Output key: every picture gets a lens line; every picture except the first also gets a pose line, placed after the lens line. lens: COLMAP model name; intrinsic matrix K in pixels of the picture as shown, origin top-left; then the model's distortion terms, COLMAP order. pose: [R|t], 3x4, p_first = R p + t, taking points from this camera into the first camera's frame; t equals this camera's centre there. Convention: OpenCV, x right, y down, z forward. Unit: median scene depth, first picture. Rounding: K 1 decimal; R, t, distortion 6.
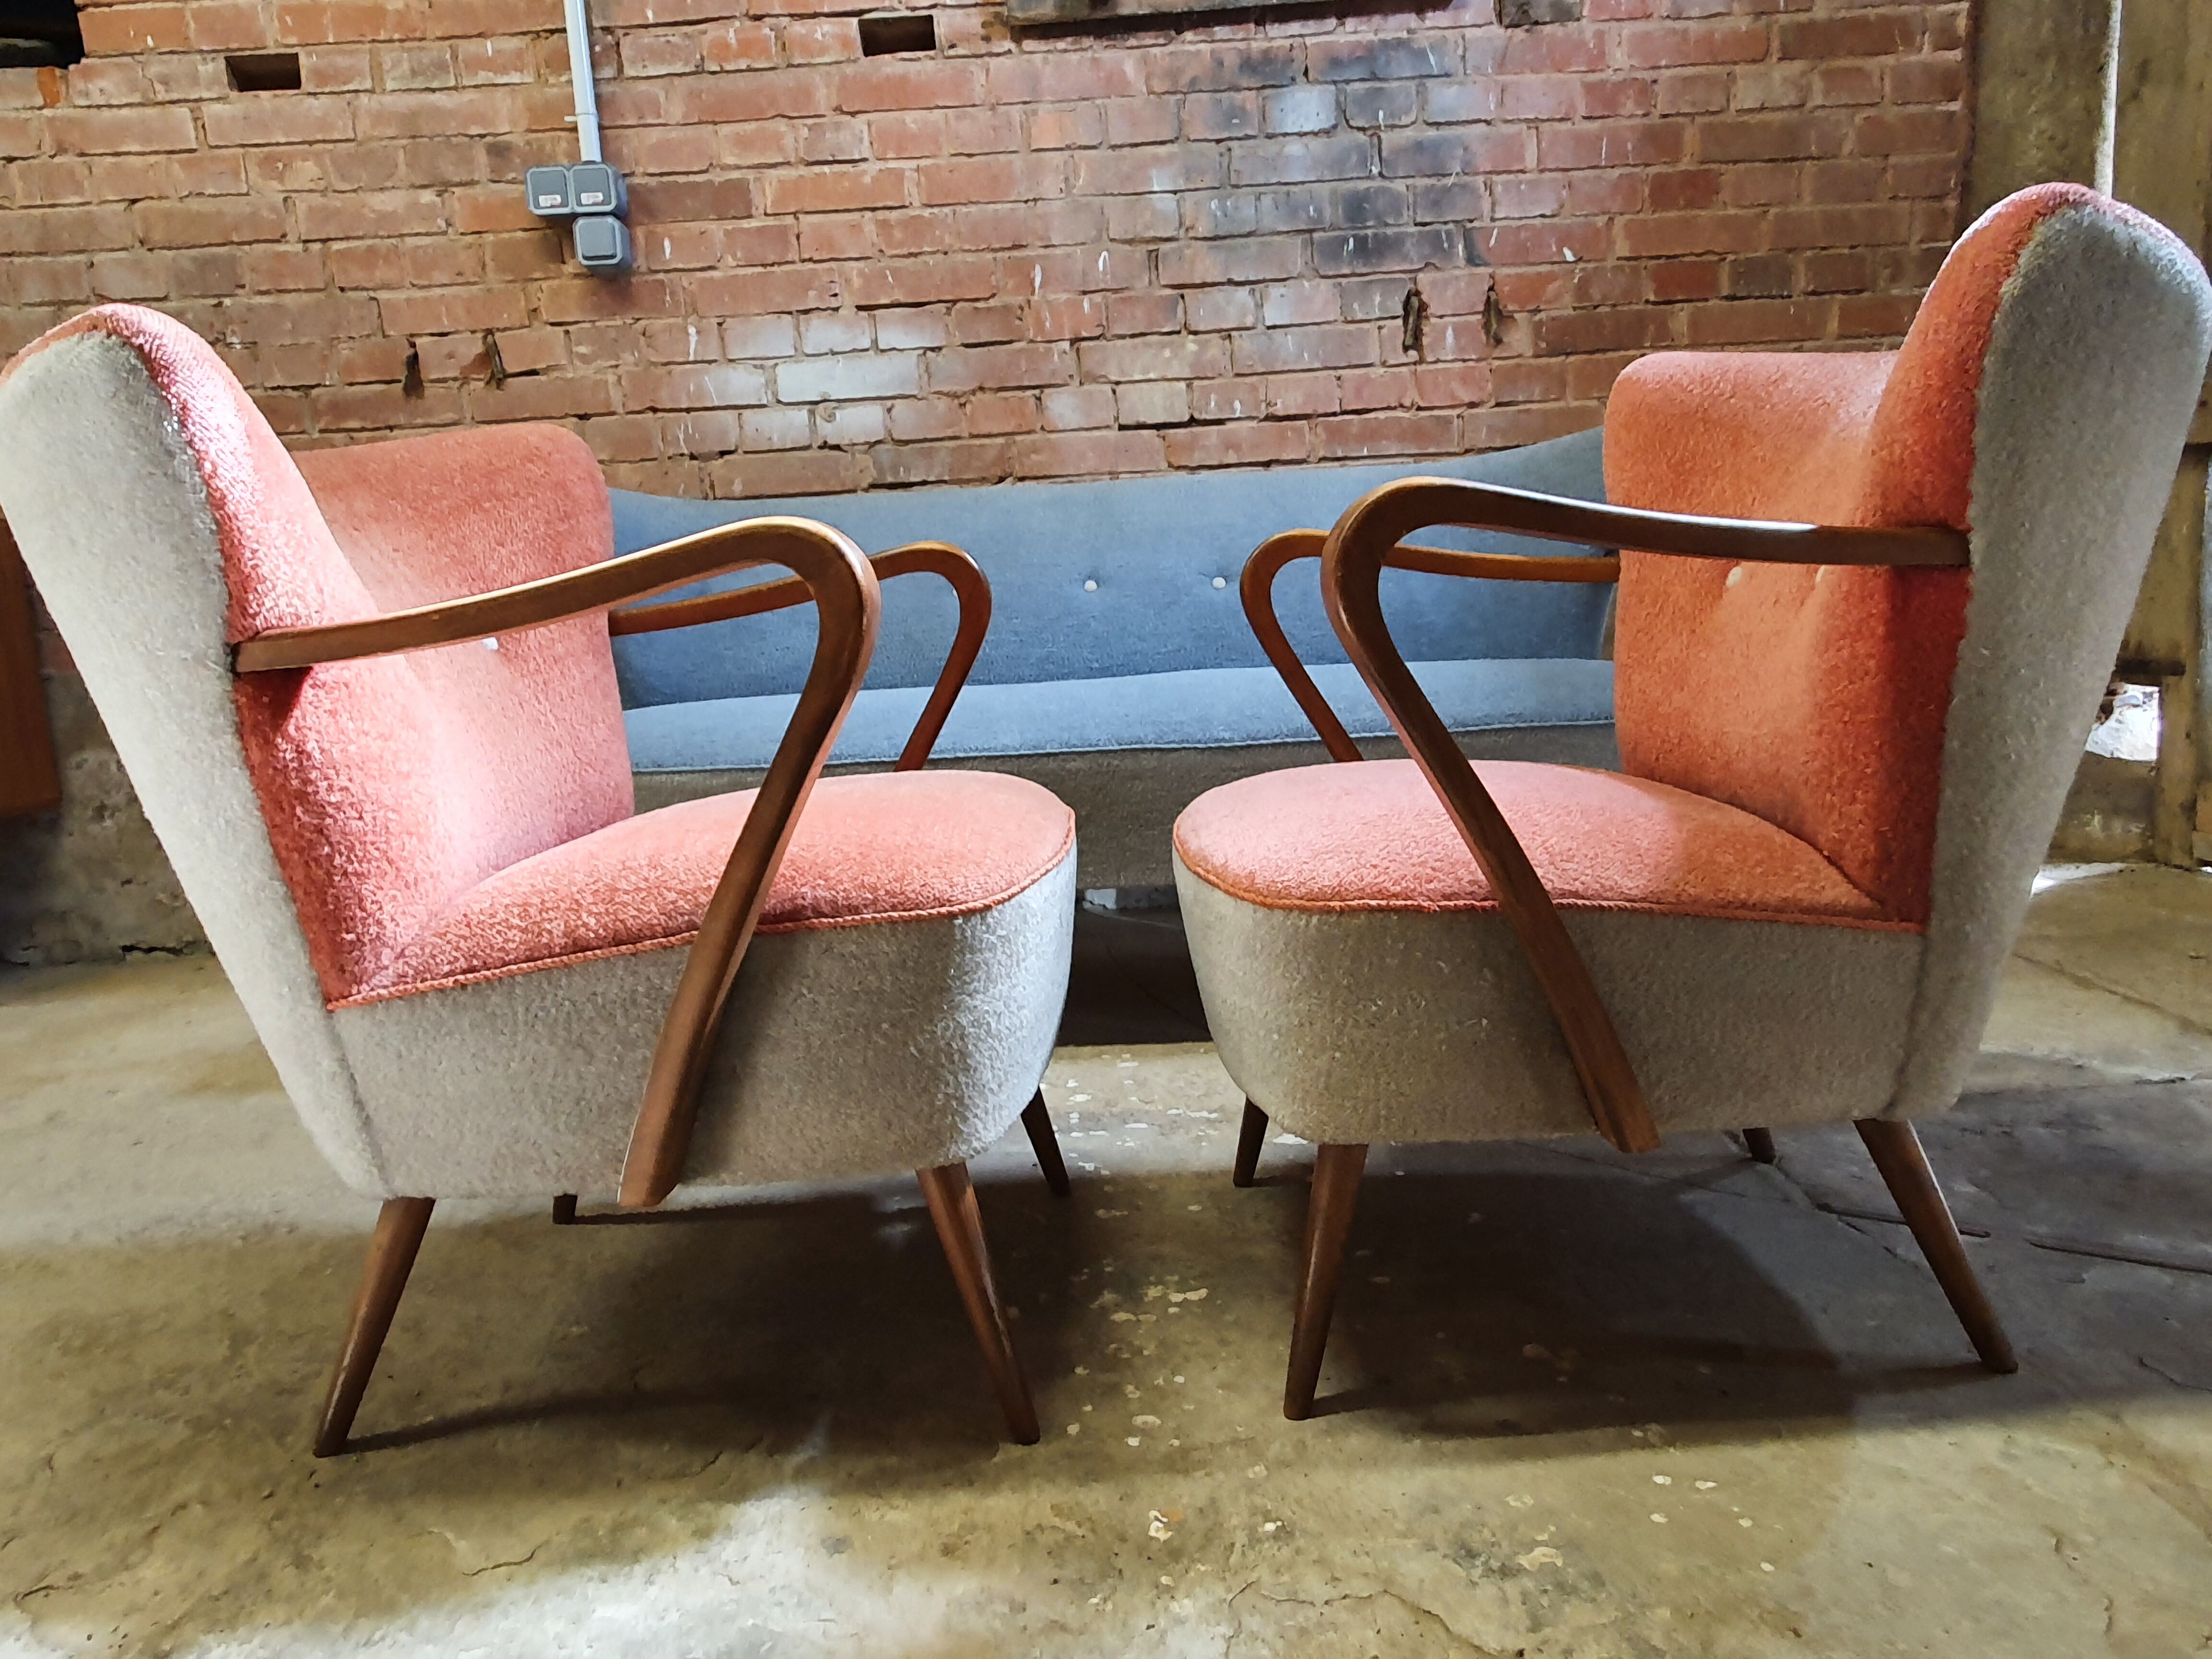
lens RADIAL K [[1534.3, 0, 1109.7], [0, 1534.3, 836.0], [0, 0, 1]] dist [0.015249, -0.010992]
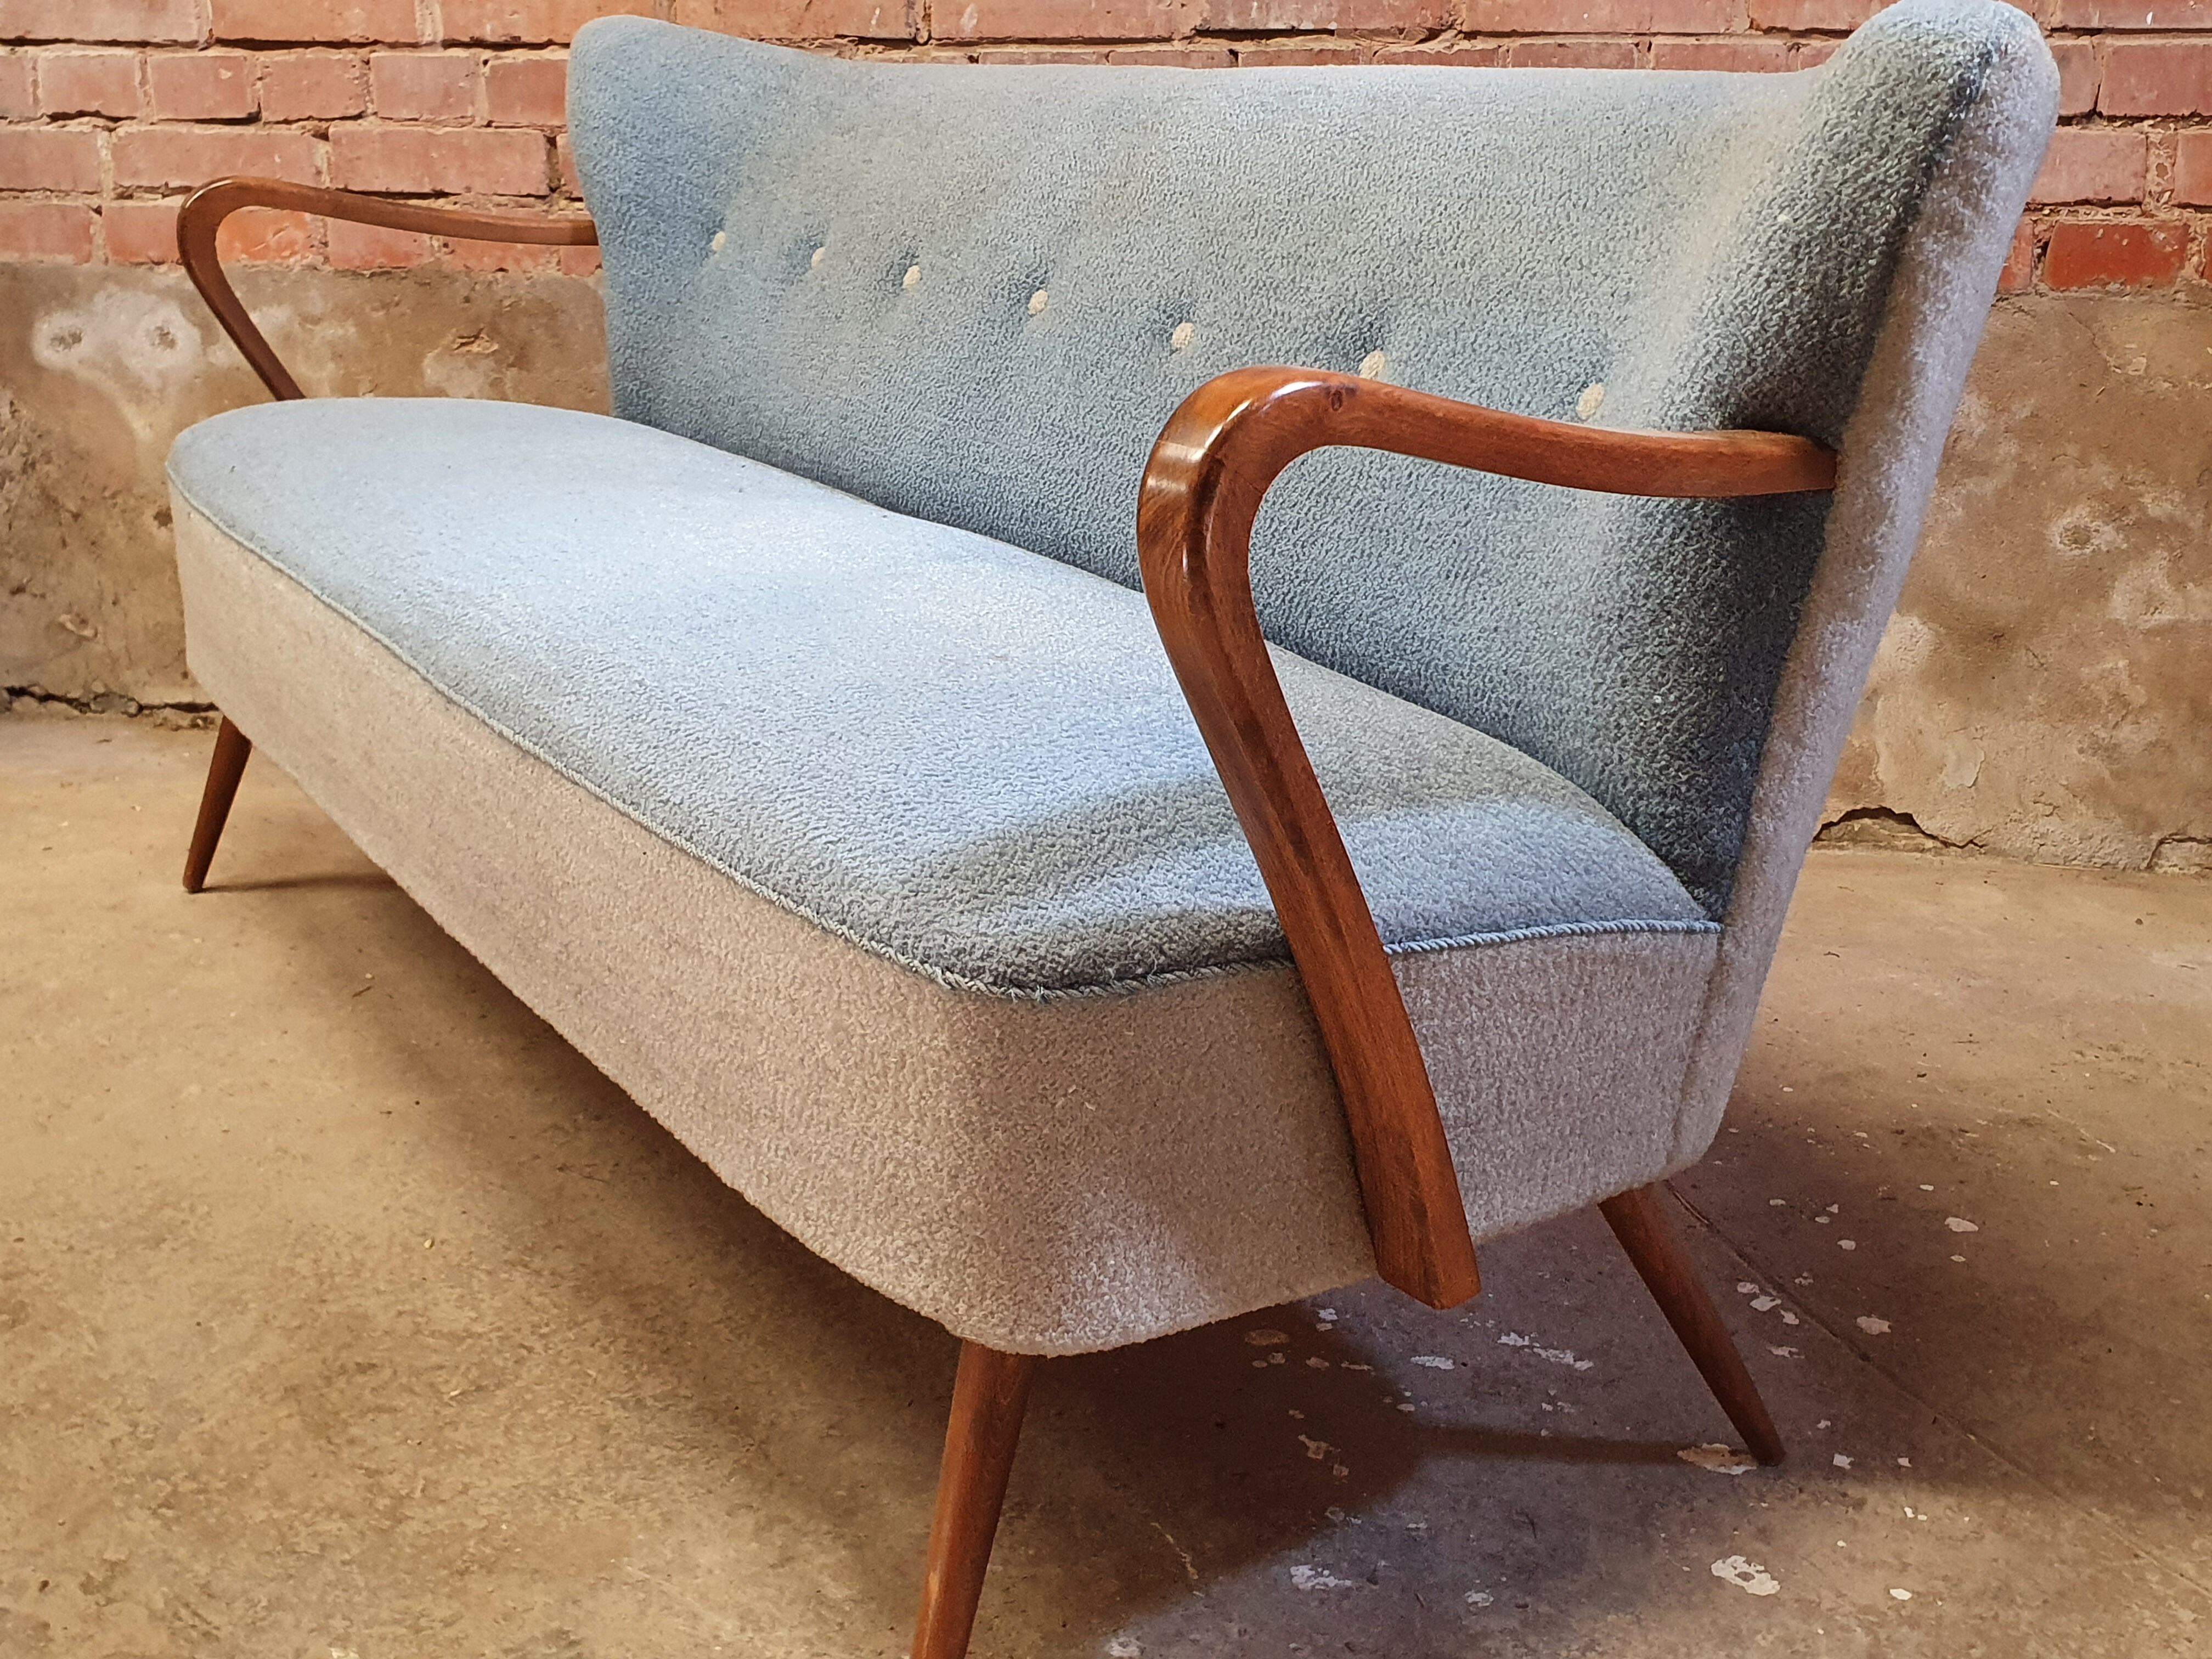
lens RADIAL K [[2463.9, 0, 1116.3], [0, 2463.9, 789.9], [0, 0, 1]] dist [0.007615, 0.000000]
pose [[0.967313, 0.126737, -0.219644, 0.047599], [-0.099572, 0.986415, 0.130657, -0.071219], [0.233219, -0.104515, 0.966791, 0.101848]]
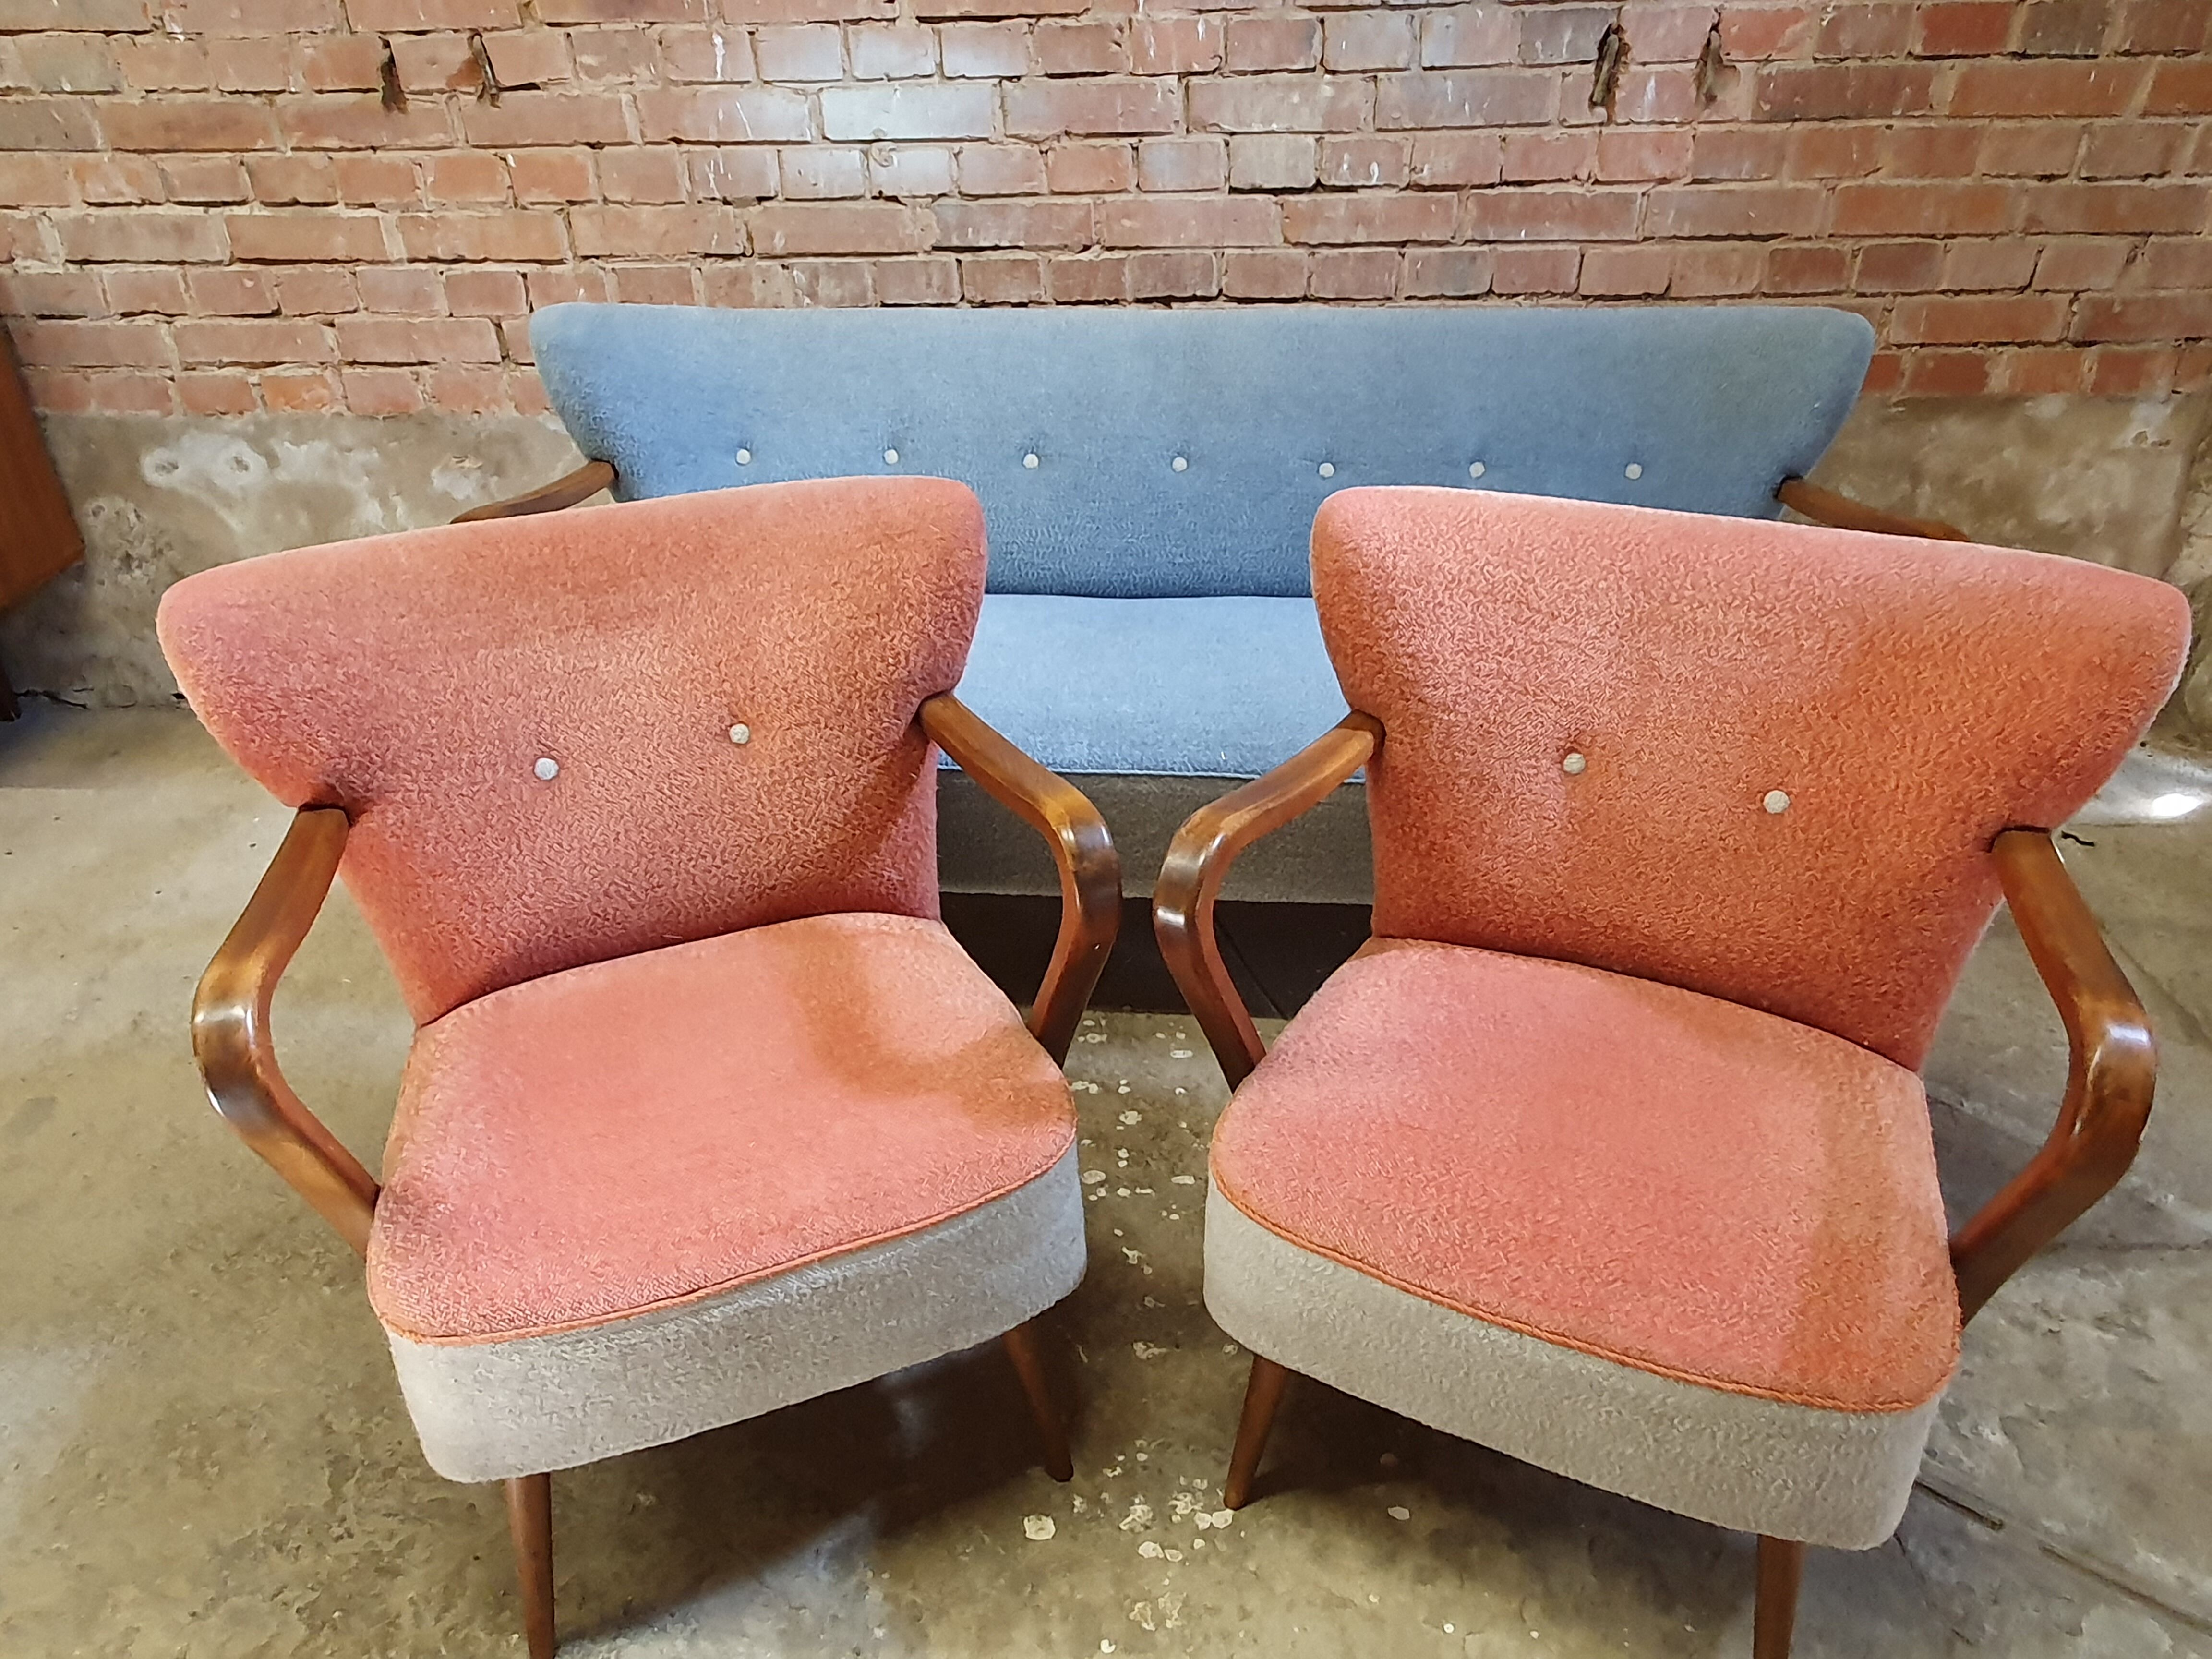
lens RADIAL K [[1534.3, 0, 1106.6], [0, 1534.3, 838.3], [0, 0, 1]] dist [0.015249, -0.010992]
pose [[0.997173, 0.067095, -0.033826, -0.008807], [-0.049467, 0.925046, 0.376621, -0.253832], [0.056560, -0.373883, 0.925750, 0.093056]]
